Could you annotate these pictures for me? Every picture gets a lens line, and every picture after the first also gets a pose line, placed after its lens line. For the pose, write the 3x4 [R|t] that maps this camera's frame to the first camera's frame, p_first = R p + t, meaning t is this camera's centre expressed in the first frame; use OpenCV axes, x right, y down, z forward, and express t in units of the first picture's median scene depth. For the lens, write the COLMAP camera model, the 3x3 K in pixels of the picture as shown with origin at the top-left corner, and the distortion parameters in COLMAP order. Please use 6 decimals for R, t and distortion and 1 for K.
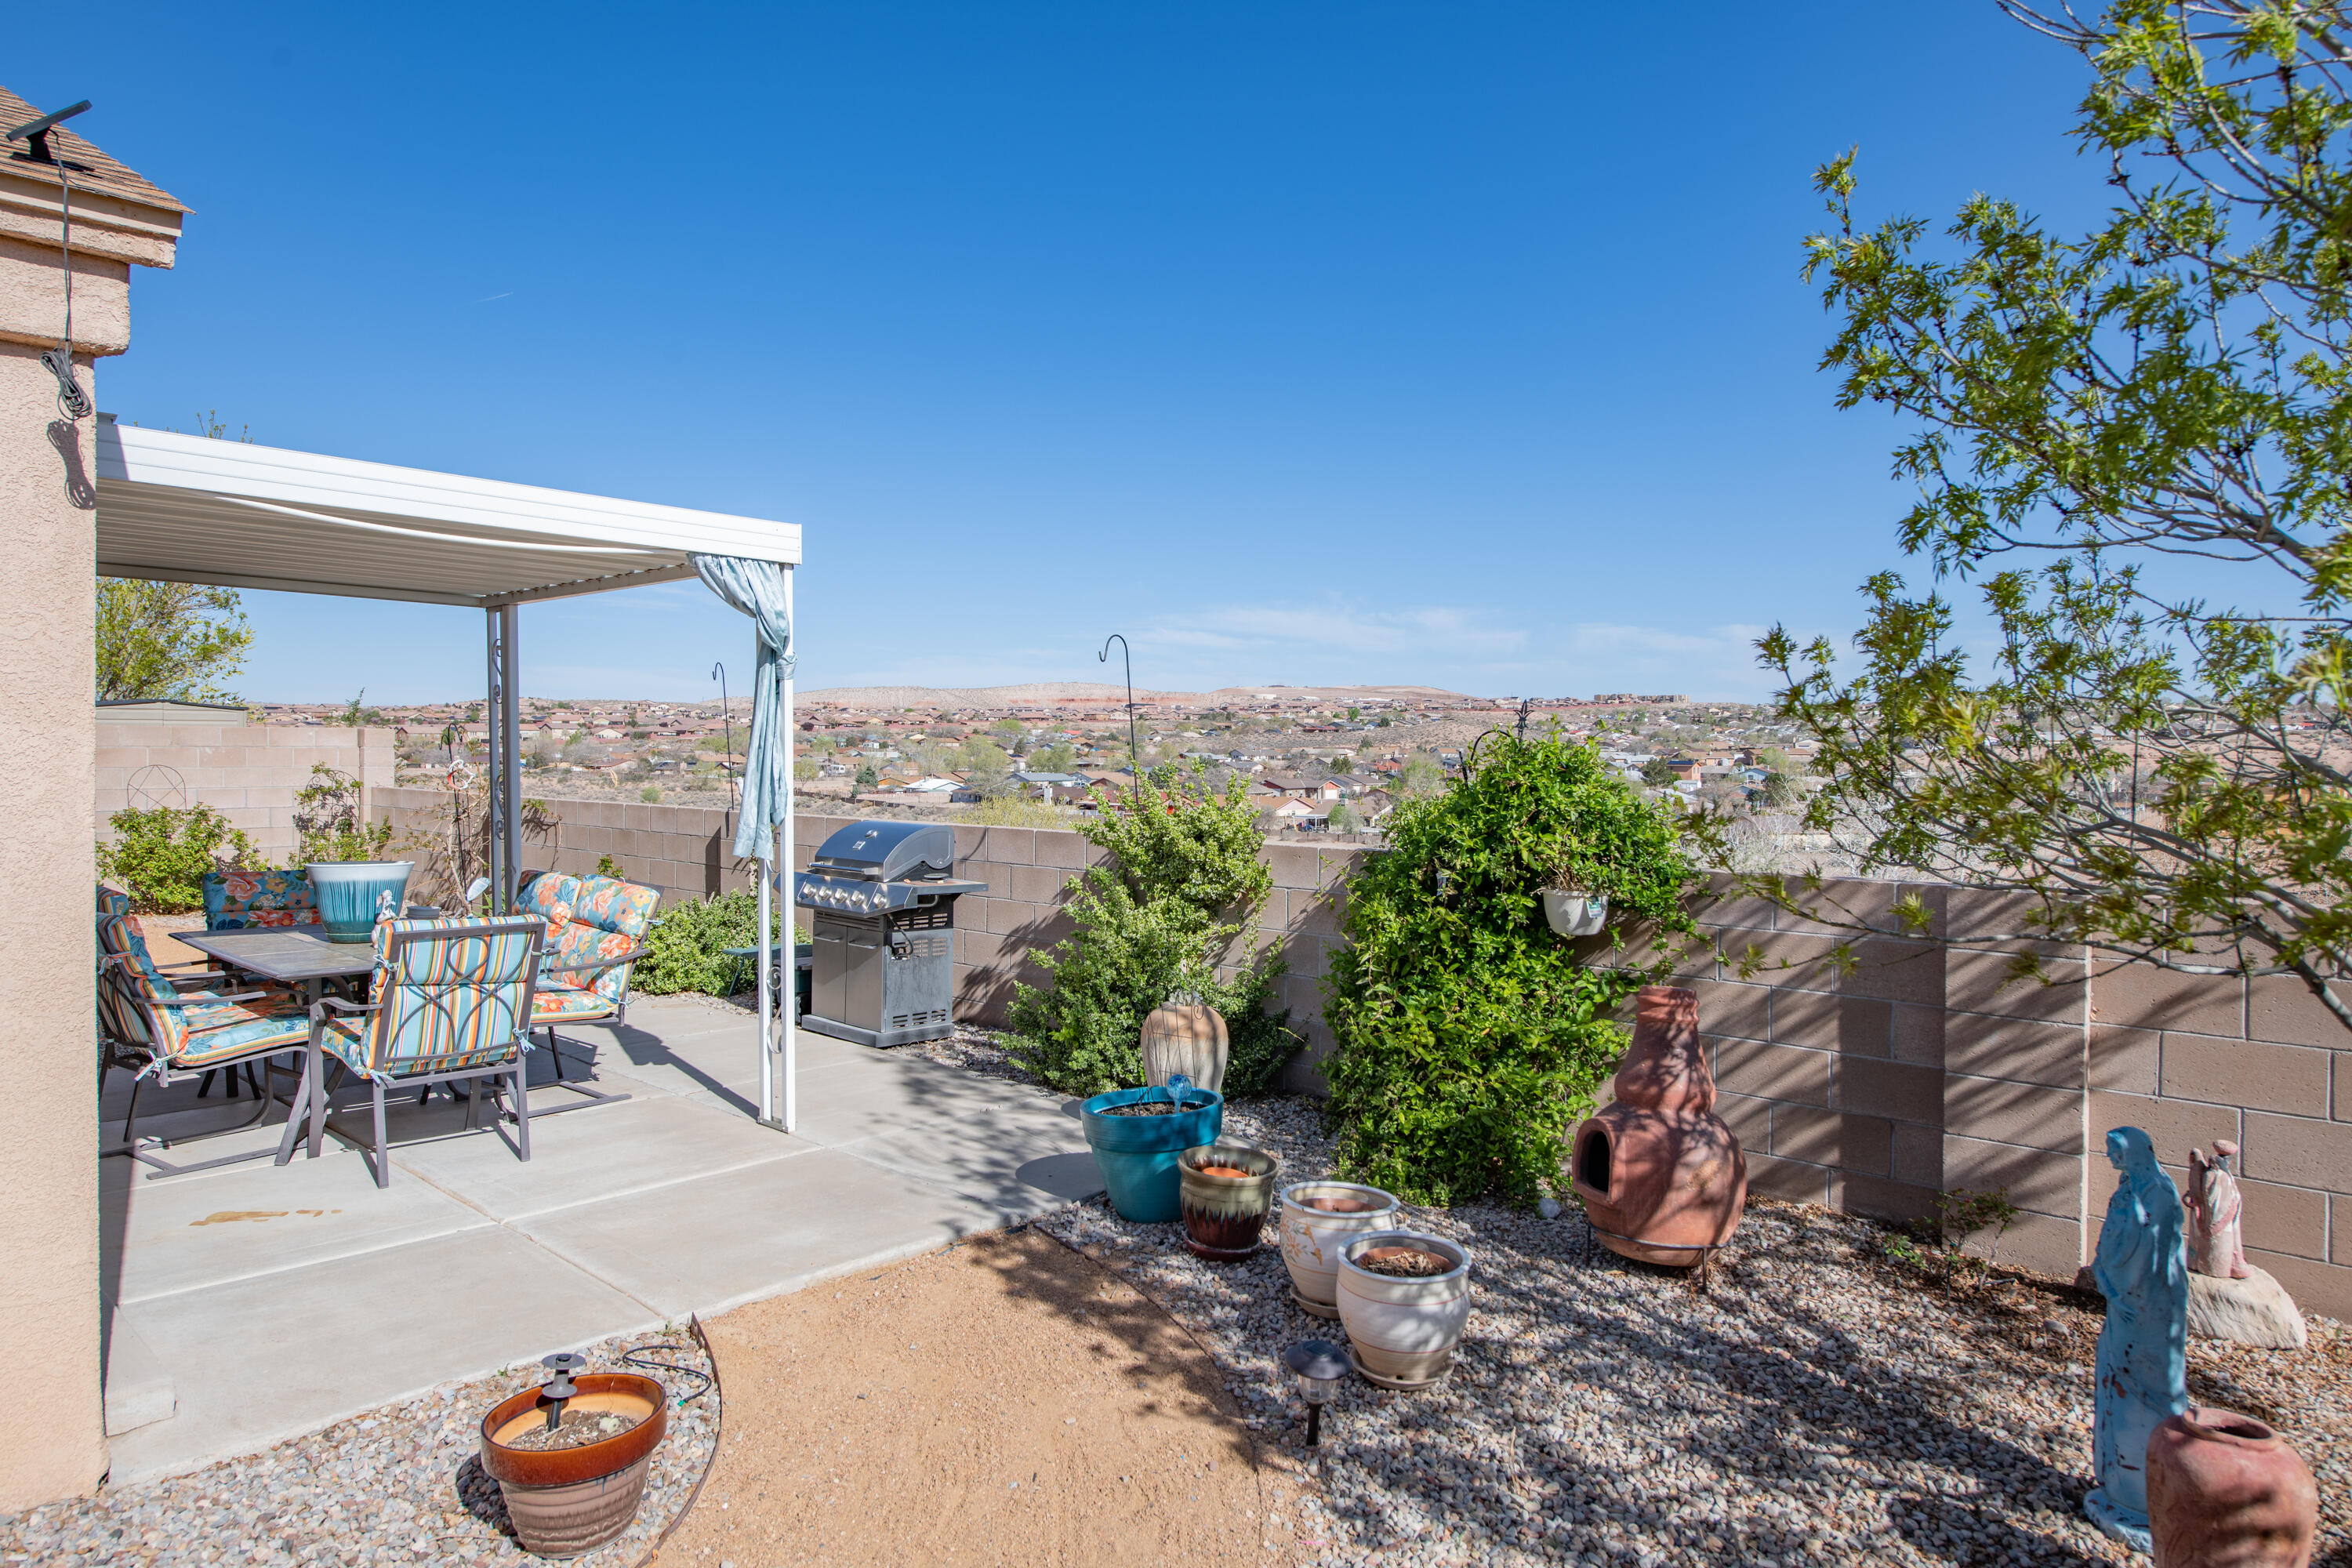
lens RADIAL K [[1440.5, 0, 1173.6], [0, 1440.5, 775.9], [0, 0, 1]] dist [0.007026, -0.000284]
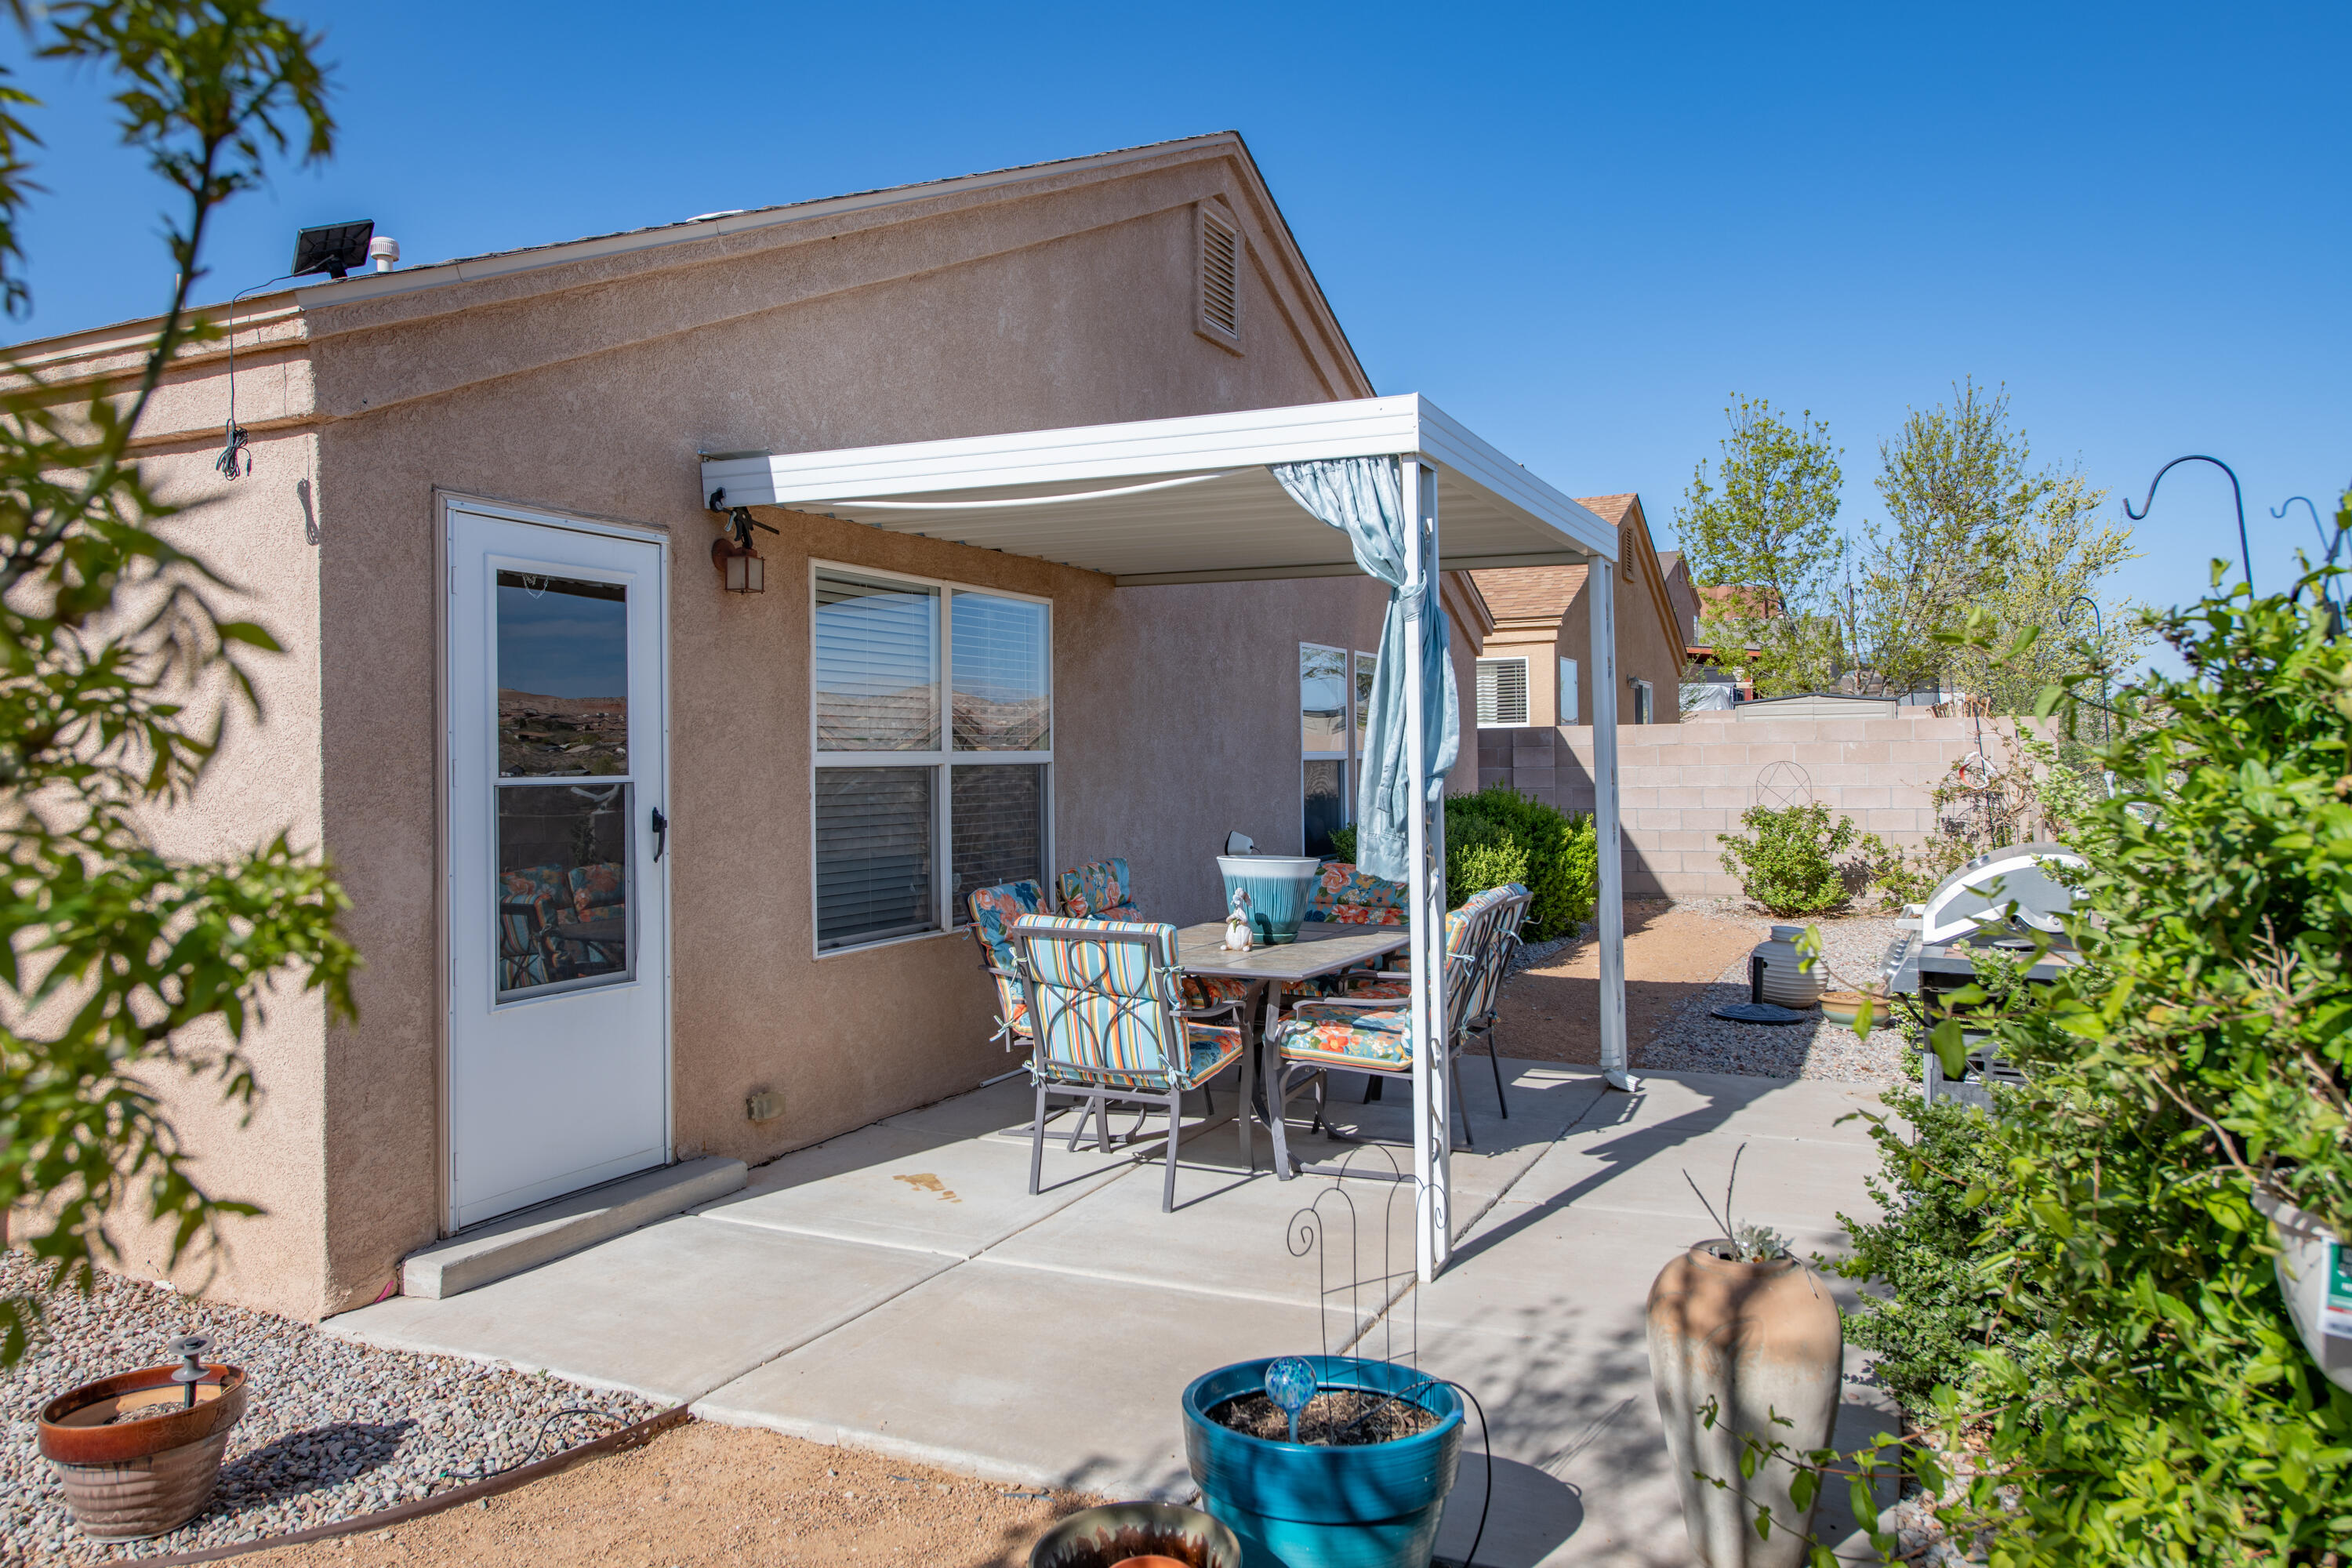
lens RADIAL K [[1604.7, 0, 1167.2], [0, 1604.7, 761.4], [0, 0, 1]] dist [0.015756, -0.003123]
pose [[0.318519, -0.005107, -0.947903, 0.483494], [-0.005390, 0.999960, -0.007199, 0.006878], [0.947901, 0.007402, 0.318479, 0.738122]]
